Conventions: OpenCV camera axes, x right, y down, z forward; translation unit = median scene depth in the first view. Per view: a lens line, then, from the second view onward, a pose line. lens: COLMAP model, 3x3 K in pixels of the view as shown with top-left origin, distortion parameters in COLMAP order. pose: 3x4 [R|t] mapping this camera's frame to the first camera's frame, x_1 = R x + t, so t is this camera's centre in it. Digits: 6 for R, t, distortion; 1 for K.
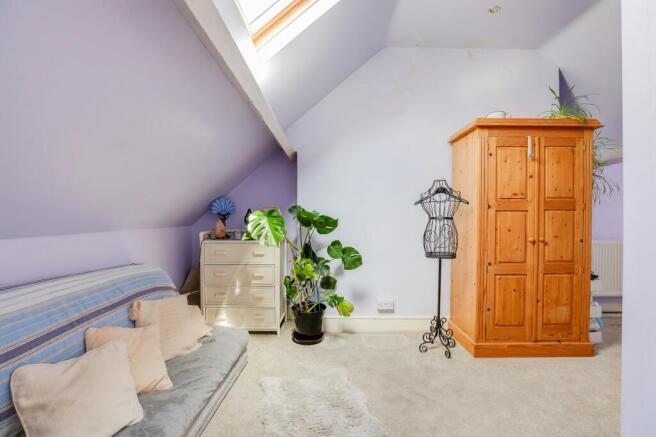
lens RADIAL K [[299.1, 0, 331.0], [0, 299.1, 222.9], [0, 0, 1]] dist [-0.022747, -0.000027]
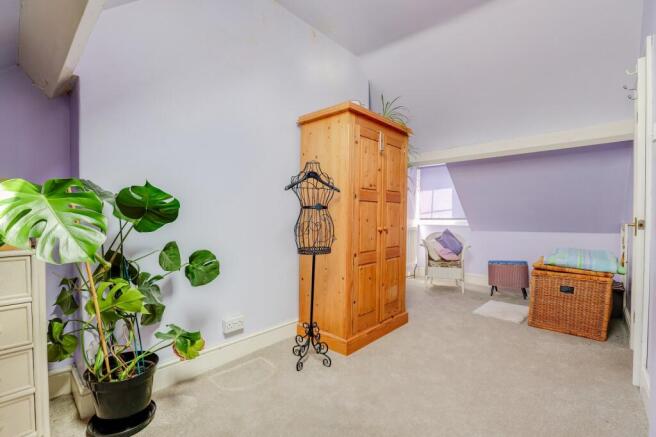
lens RADIAL K [[299.1, 0, 331.0], [0, 299.1, 222.9], [0, 0, 1]] dist [-0.022747, -0.000027]
pose [[0.677132, -0.017702, 0.735649, -0.234625], [0.015495, 0.999832, 0.009796, 0.021357], [-0.735698, 0.004766, 0.677293, 0.387050]]
